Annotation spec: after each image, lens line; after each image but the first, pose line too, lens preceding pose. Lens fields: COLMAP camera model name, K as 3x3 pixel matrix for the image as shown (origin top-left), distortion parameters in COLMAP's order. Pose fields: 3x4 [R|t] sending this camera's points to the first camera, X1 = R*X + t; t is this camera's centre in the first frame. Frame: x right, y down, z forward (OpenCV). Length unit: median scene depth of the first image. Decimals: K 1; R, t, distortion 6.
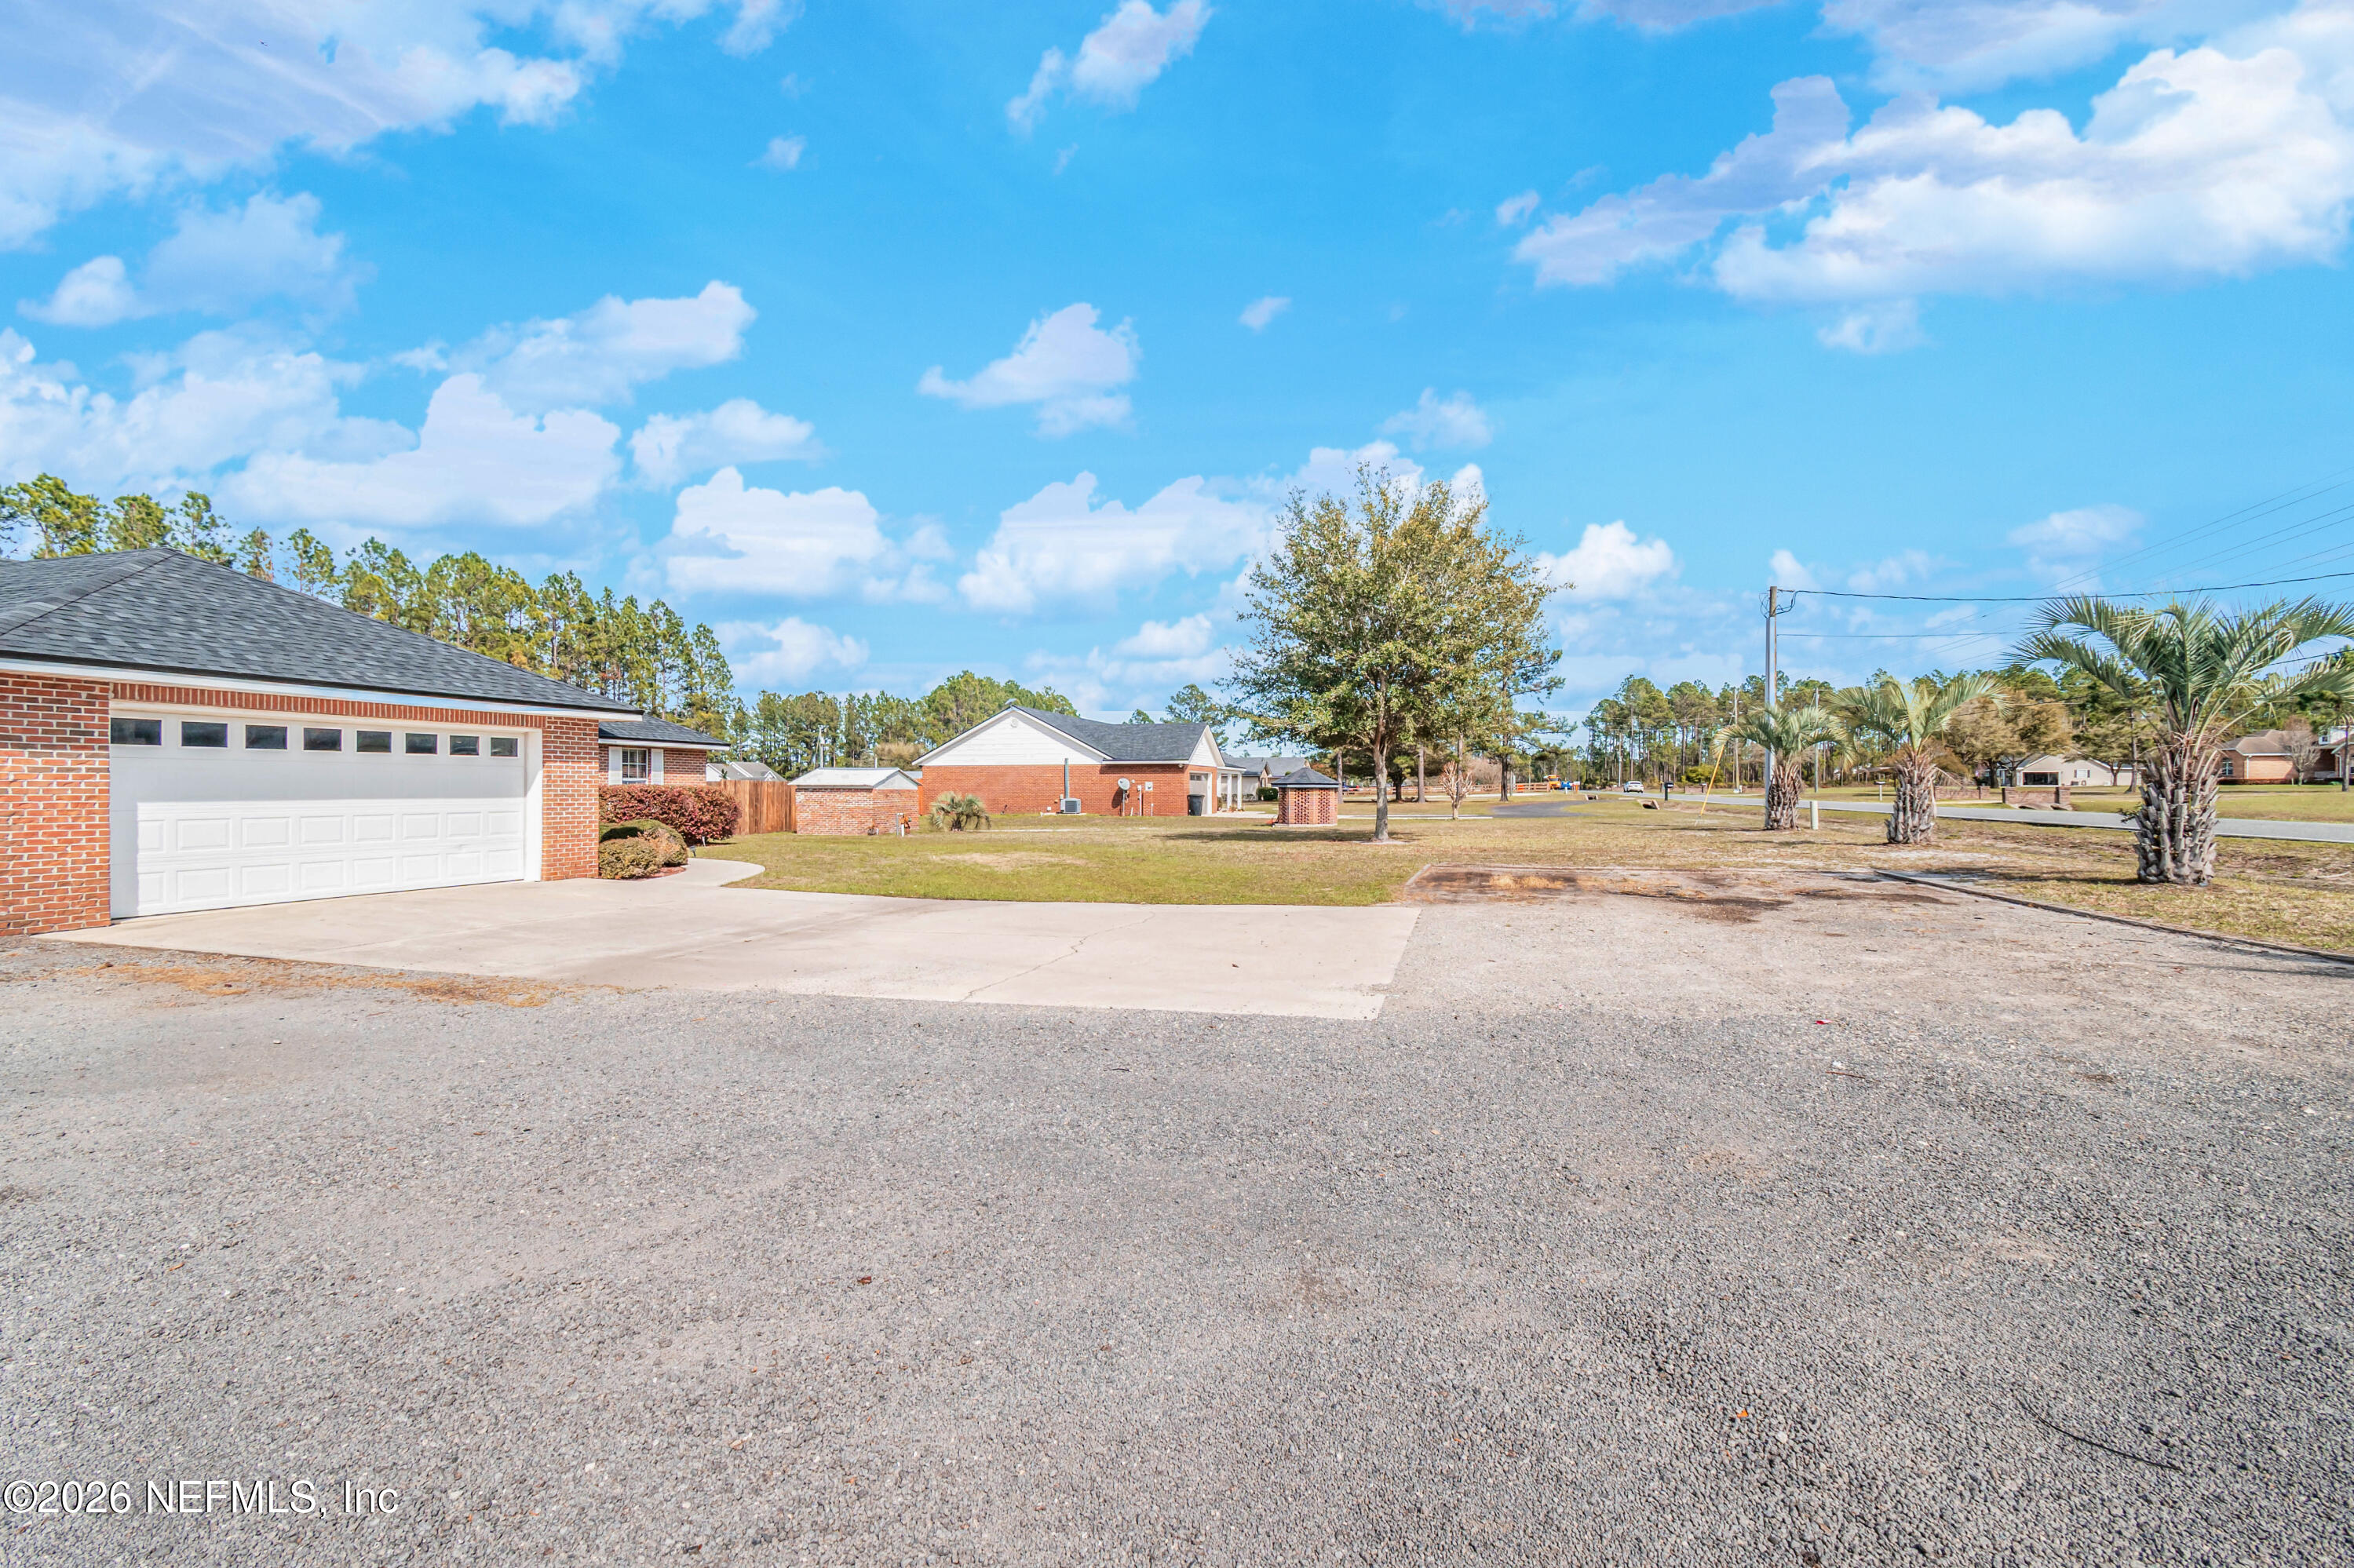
lens RADIAL K [[1045.6, 0, 1169.0], [0, 1045.6, 795.9], [0, 0, 1]] dist [0.006970, -0.004613]
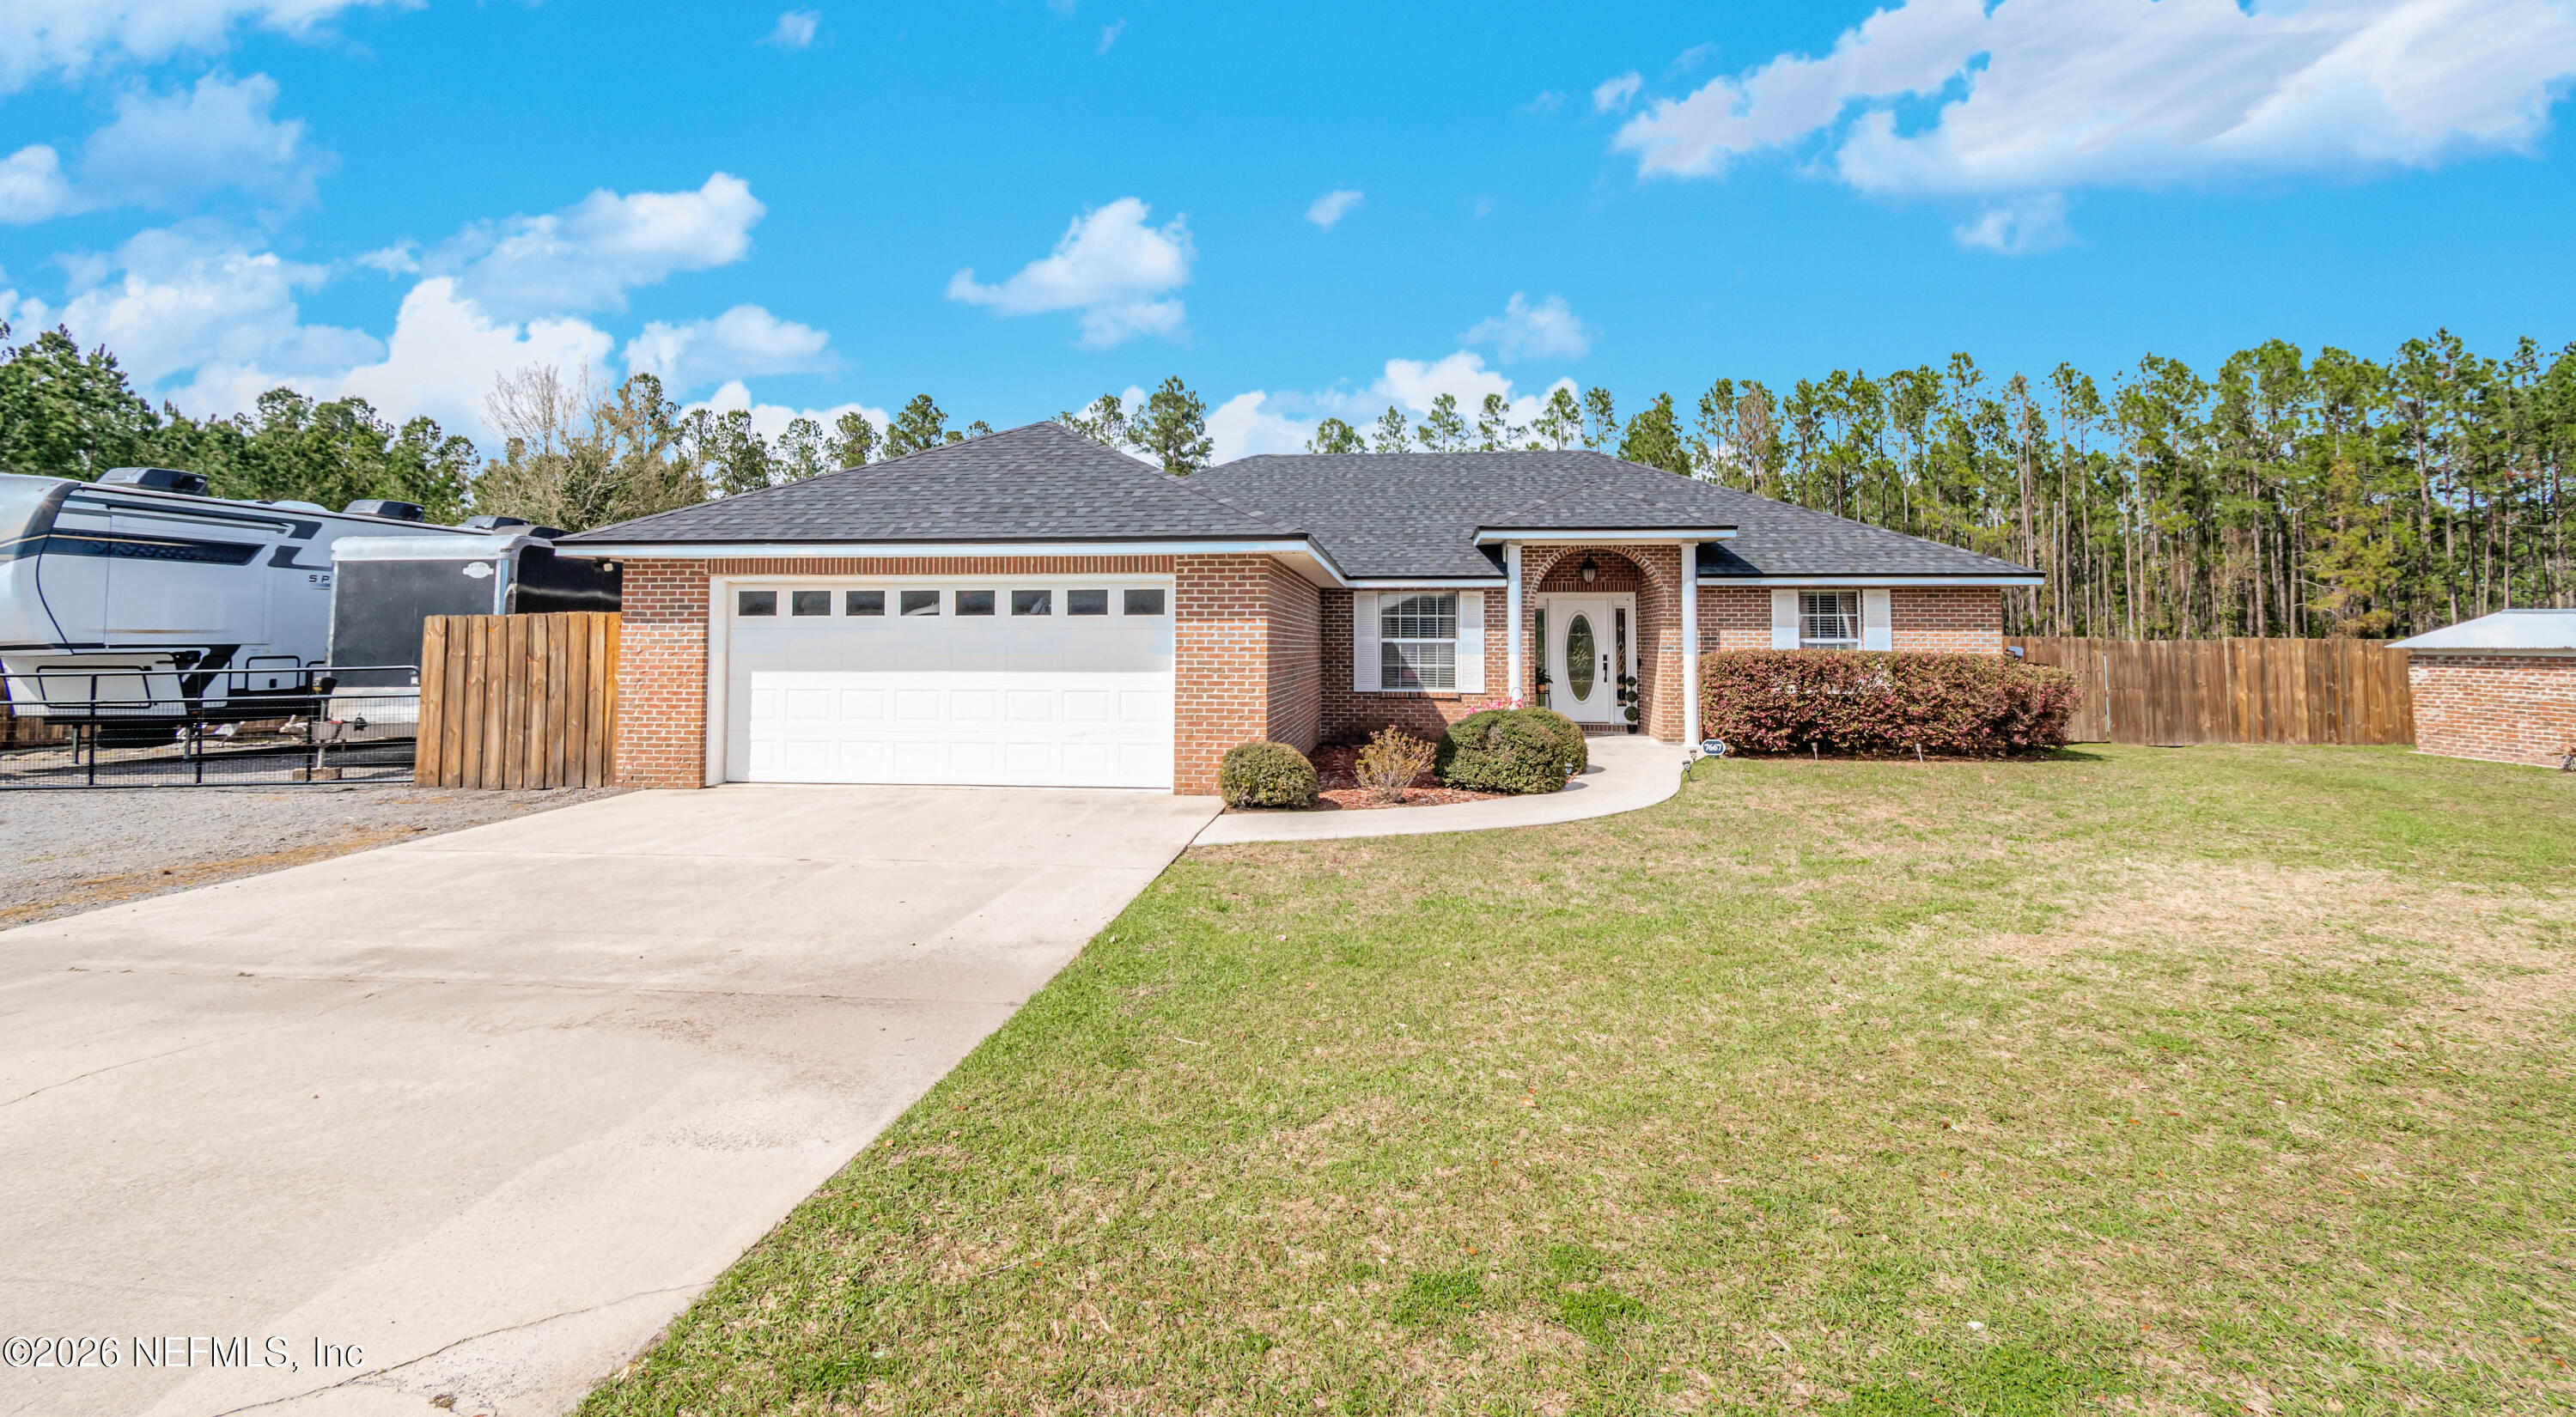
lens RADIAL K [[1147.3, 0, 1291.8], [0, 1147.3, 571.0], [0, 0, 1]] dist [0.011742, -0.006370]
pose [[0.180210, -0.061635, -0.981695, 0.072609], [-0.008481, 0.997900, -0.064210, -0.007325], [0.983592, 0.019897, 0.179309, 0.398098]]
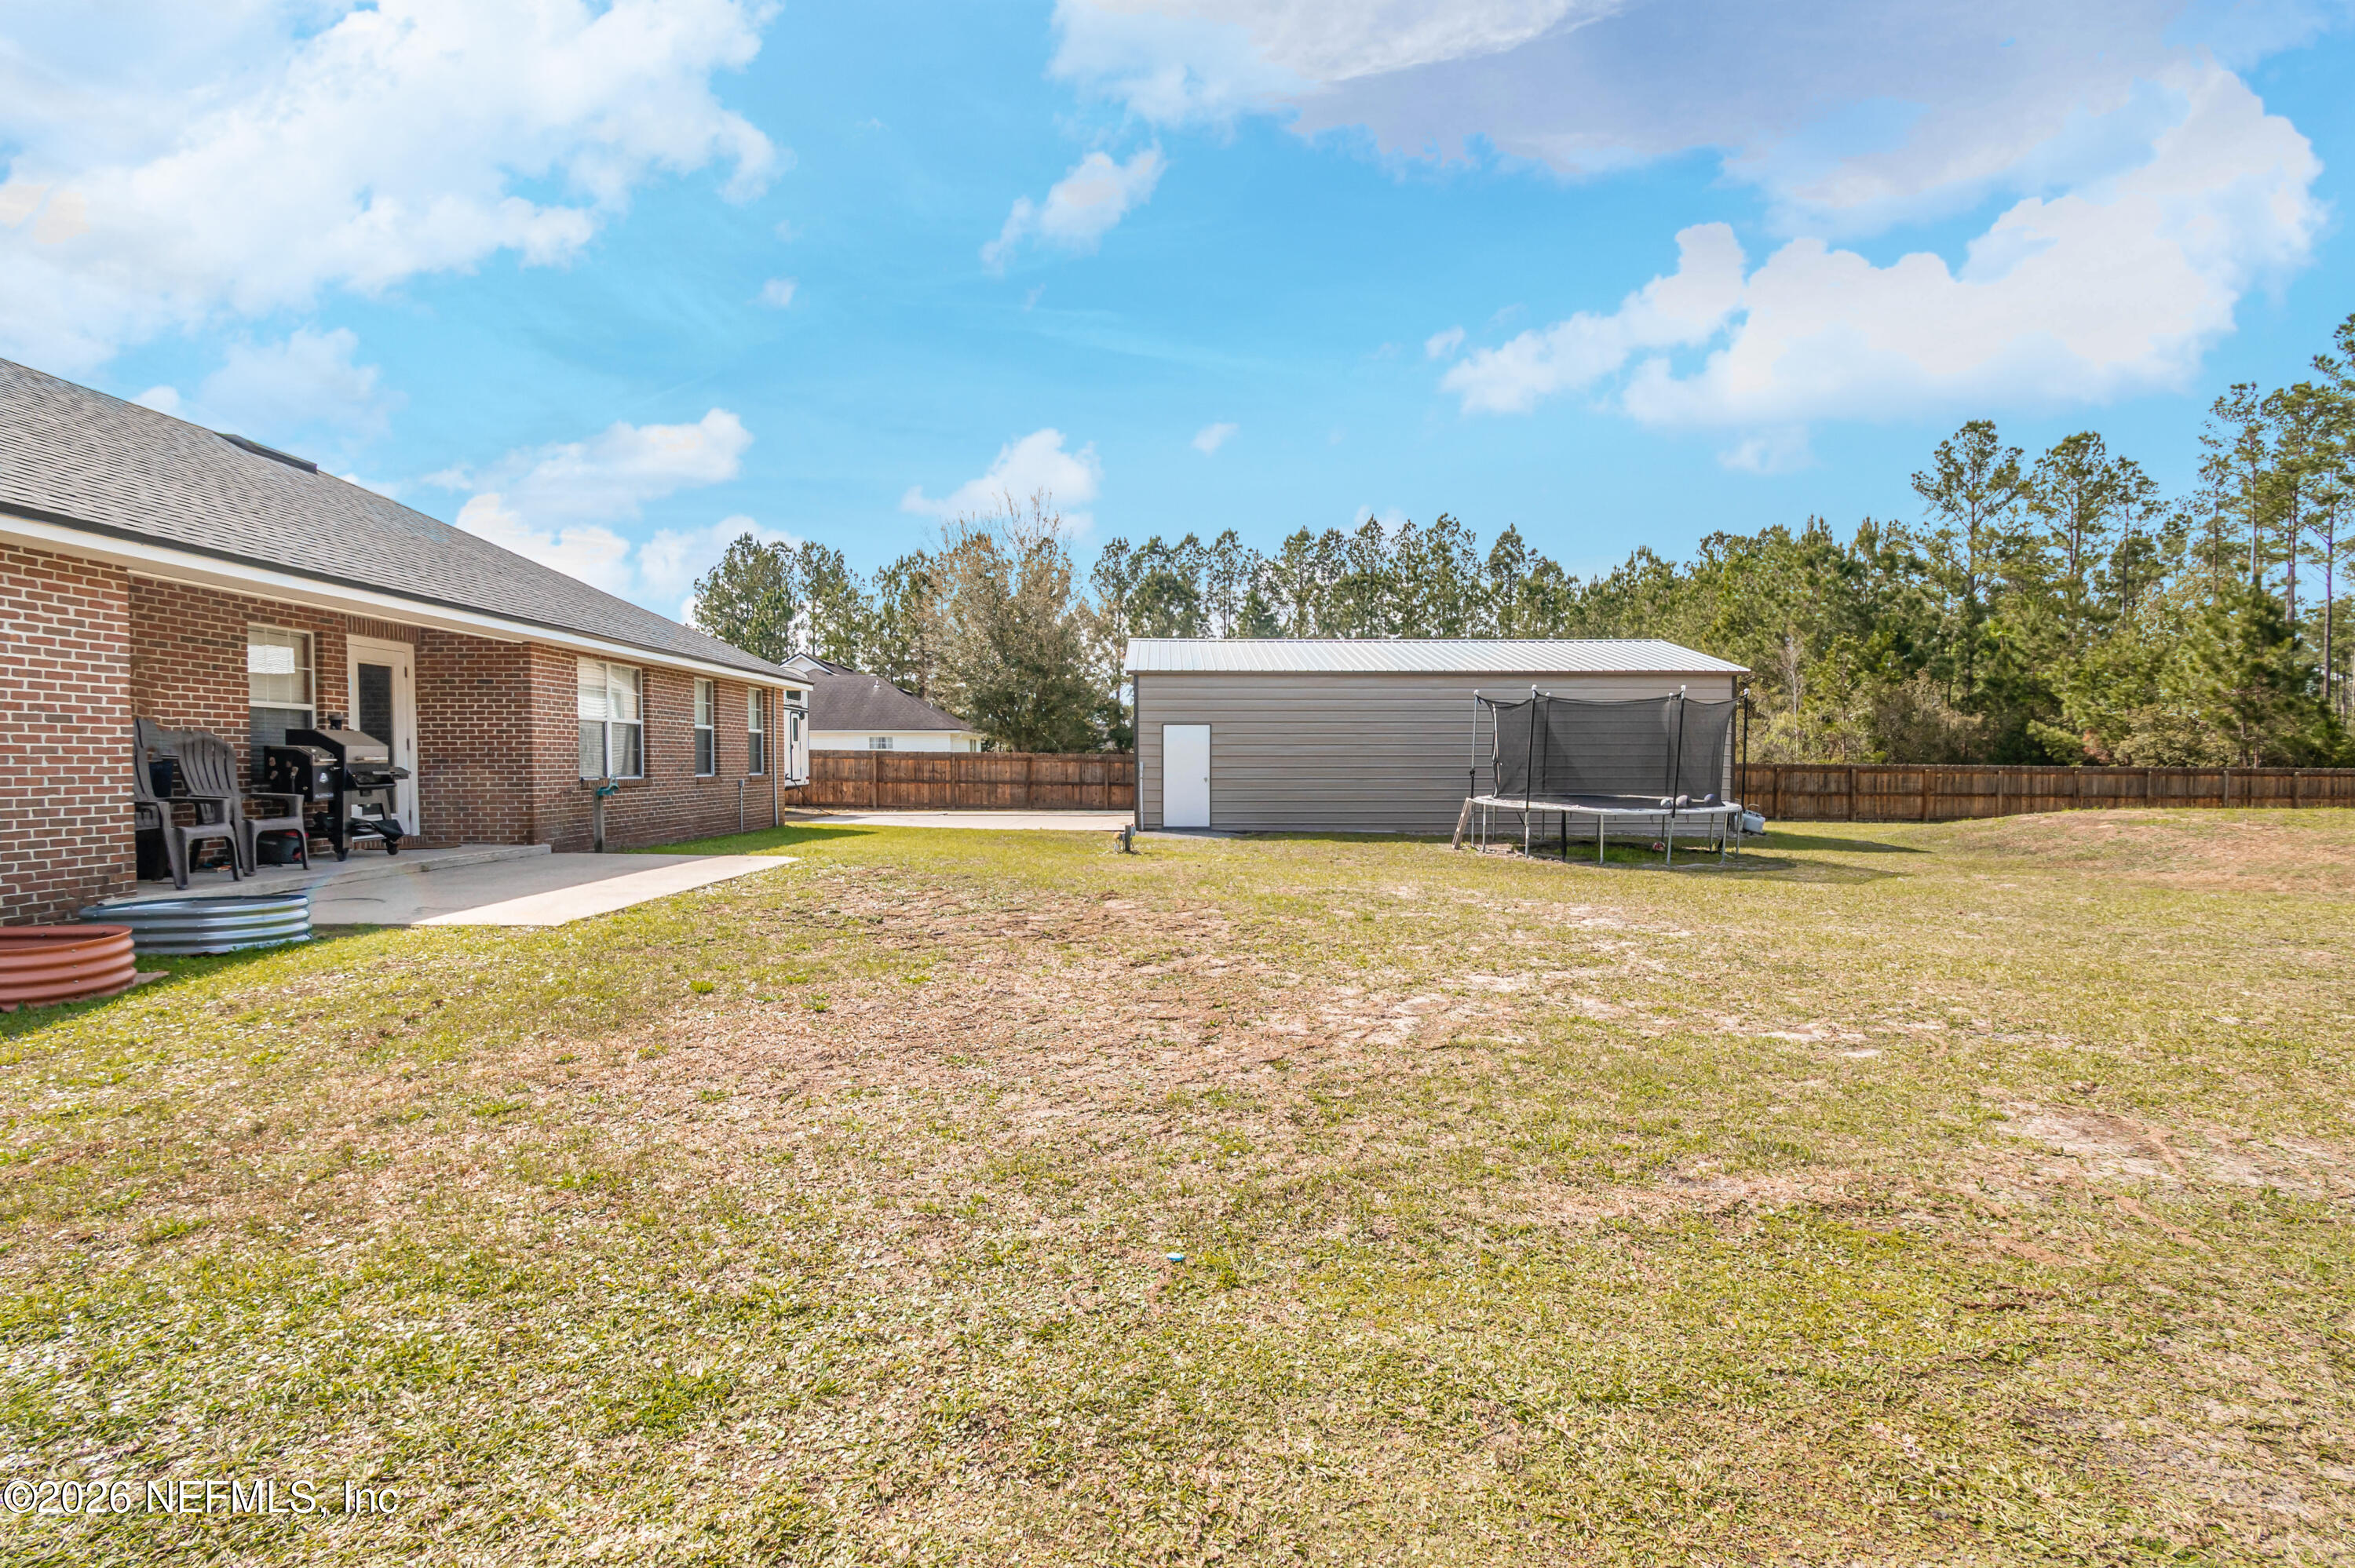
lens RADIAL K [[1117.5, 0, 1185.2], [0, 1117.5, 813.8], [0, 0, 1]] dist [-0.008904, -0.000236]
pose [[-0.956903, 0.016633, -0.289930, -0.806894], [0.001224, 0.998581, 0.053246, -0.000073], [0.290404, 0.050596, -0.955566, 1.025609]]
